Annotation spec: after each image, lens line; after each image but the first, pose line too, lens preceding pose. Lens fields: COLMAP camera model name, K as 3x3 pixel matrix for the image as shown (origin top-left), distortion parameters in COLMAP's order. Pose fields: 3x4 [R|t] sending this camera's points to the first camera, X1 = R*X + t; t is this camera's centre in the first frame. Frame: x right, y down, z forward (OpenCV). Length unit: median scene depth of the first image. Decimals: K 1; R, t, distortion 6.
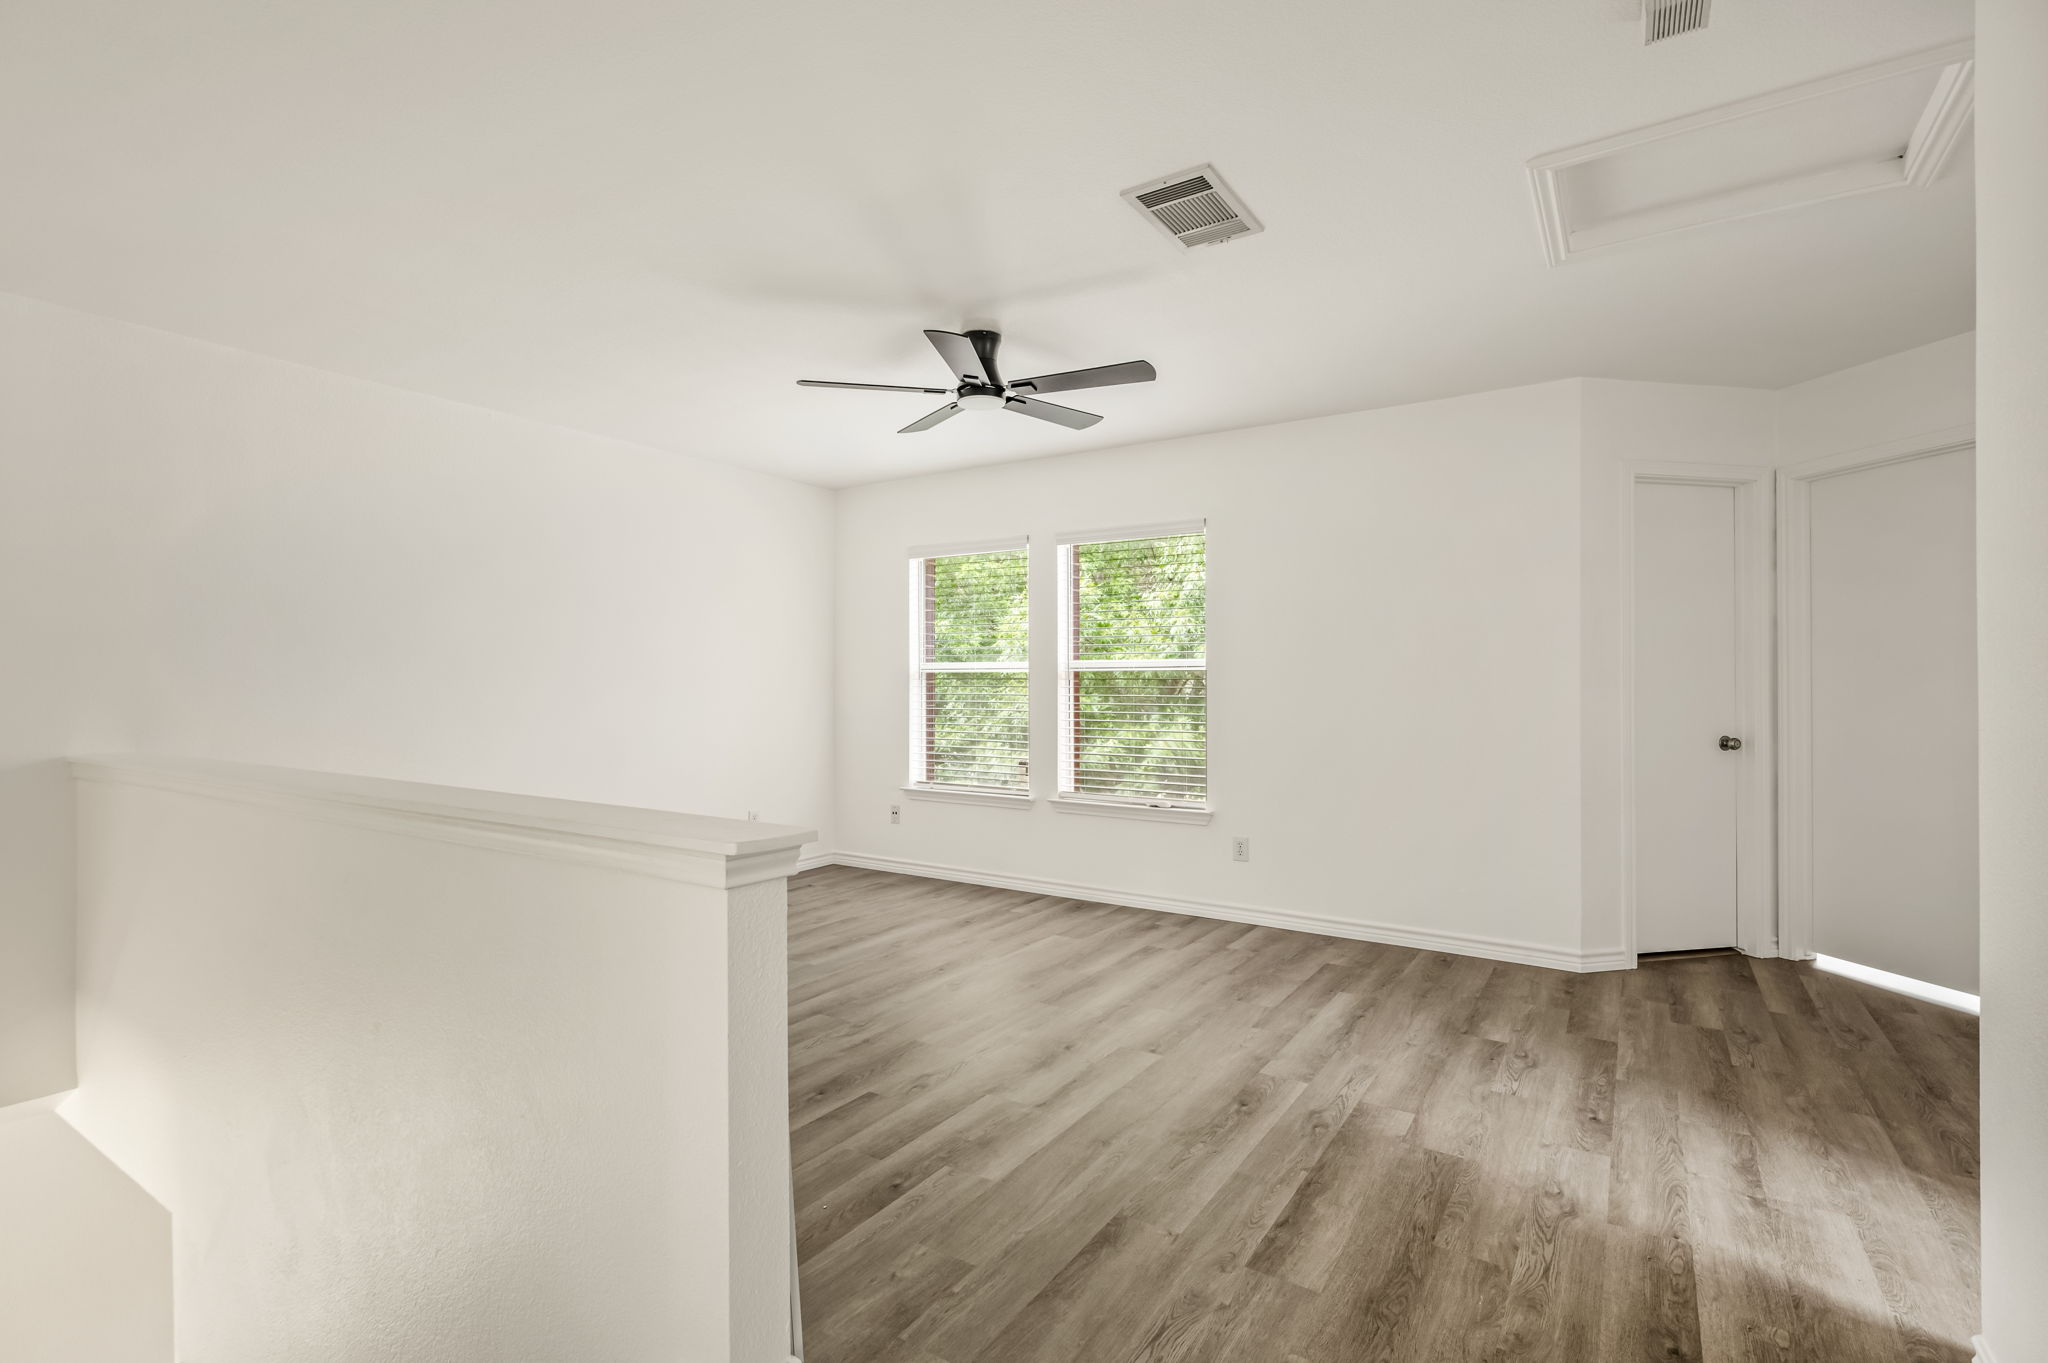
lens RADIAL K [[969.1, 0, 1024.0], [0, 969.1, 681.5], [0, 0, 1]] dist [0.002373, -0.000639]
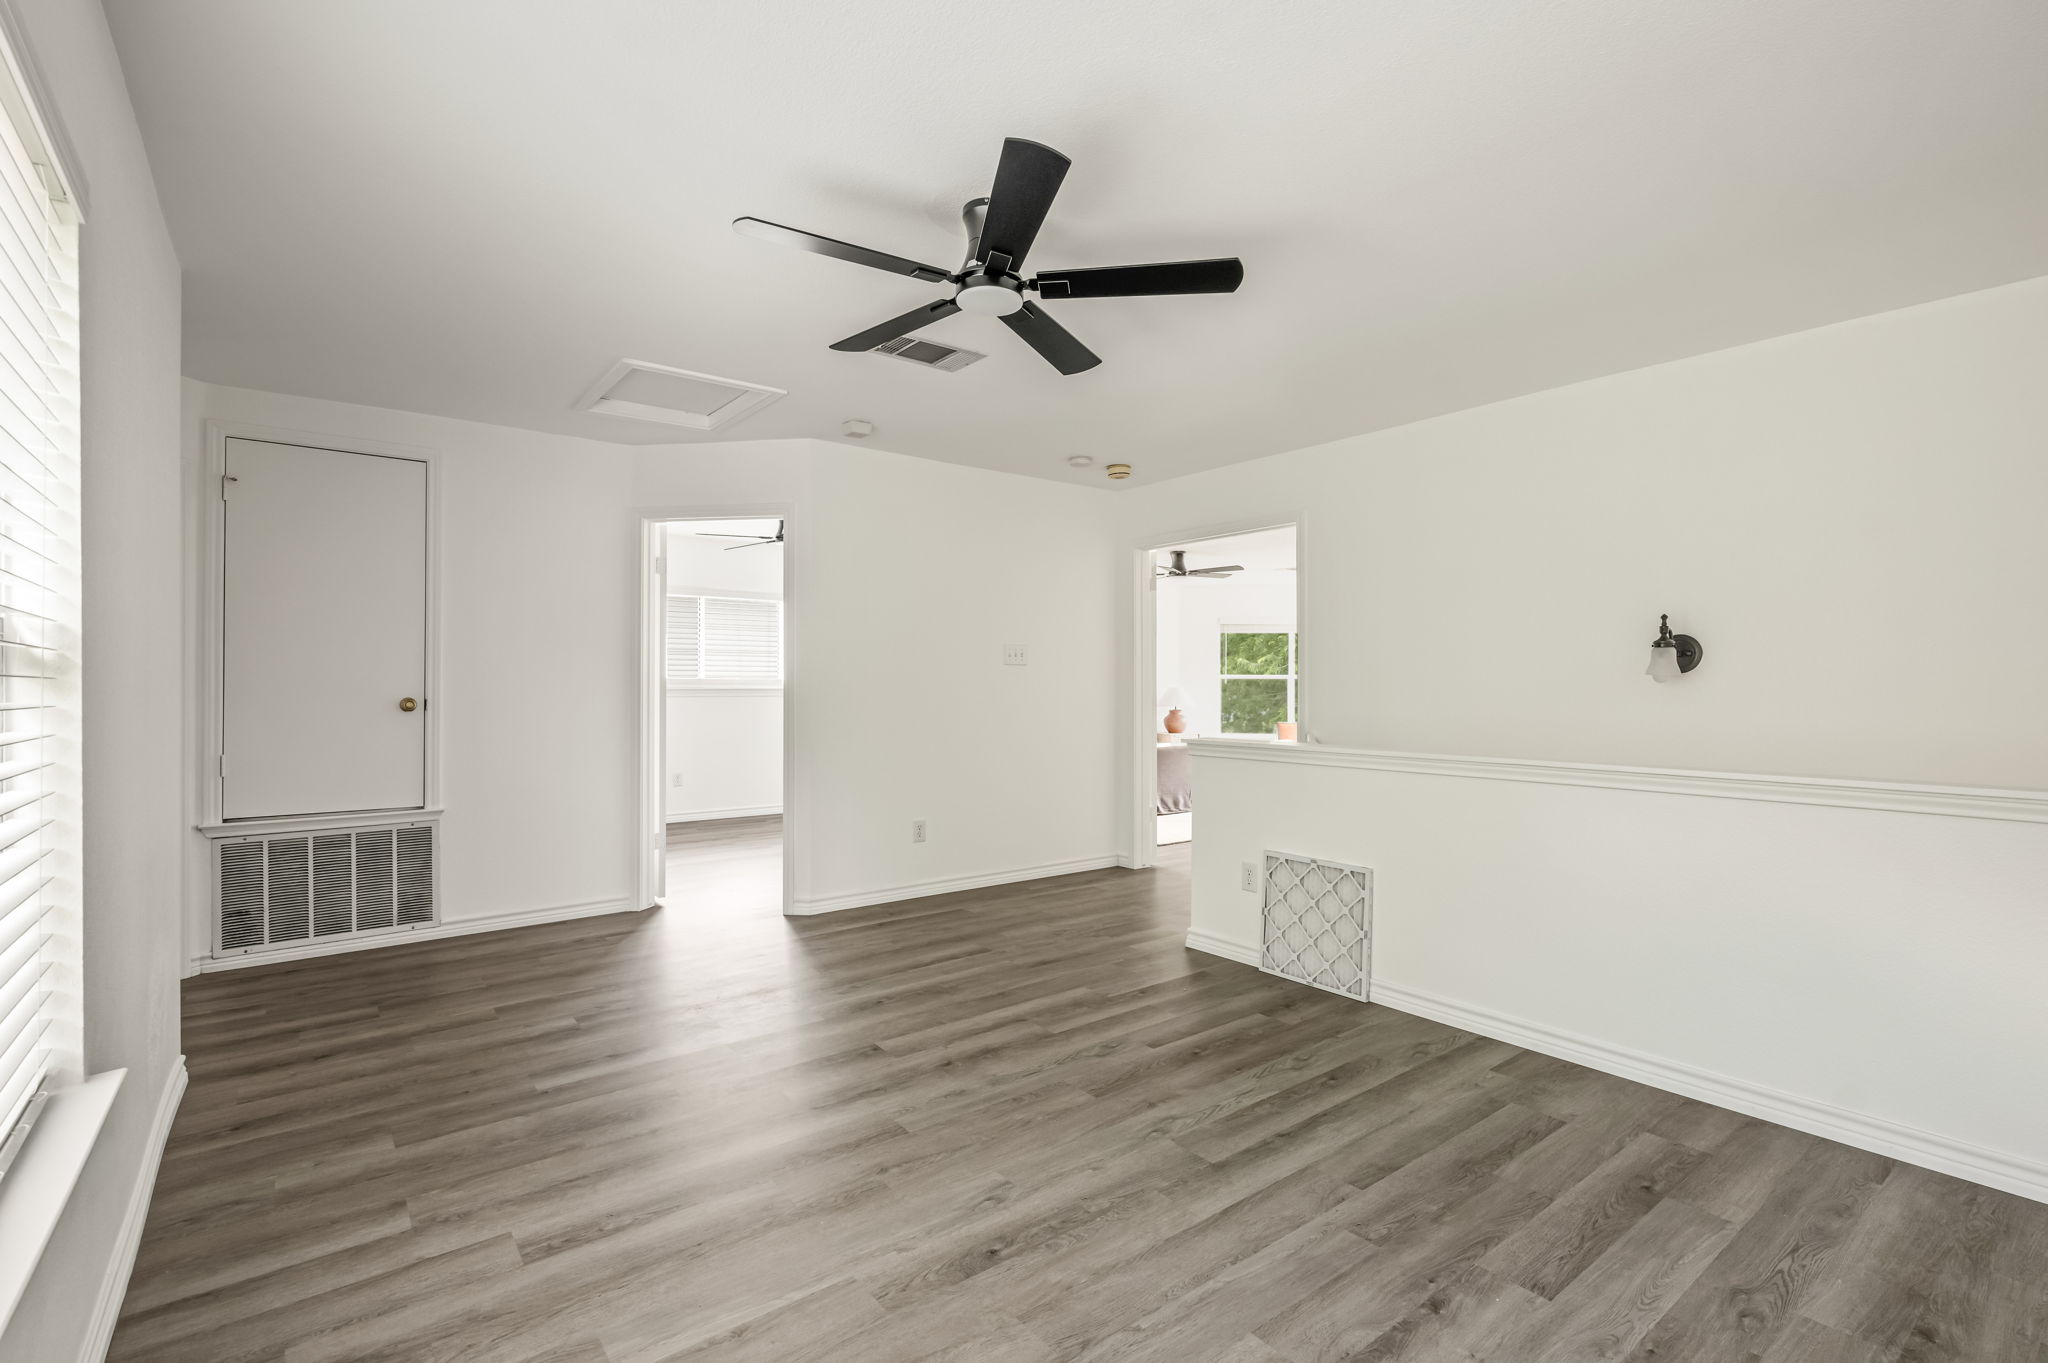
lens RADIAL K [[969.1, 0, 1024.0], [0, 969.1, 681.5], [0, 0, 1]] dist [0.002373, -0.000639]
pose [[-0.947180, 0.000696, 0.320702, -0.308659], [-0.001640, 0.999974, -0.007014, -0.000709], [-0.320699, -0.007169, -0.947154, 1.725291]]
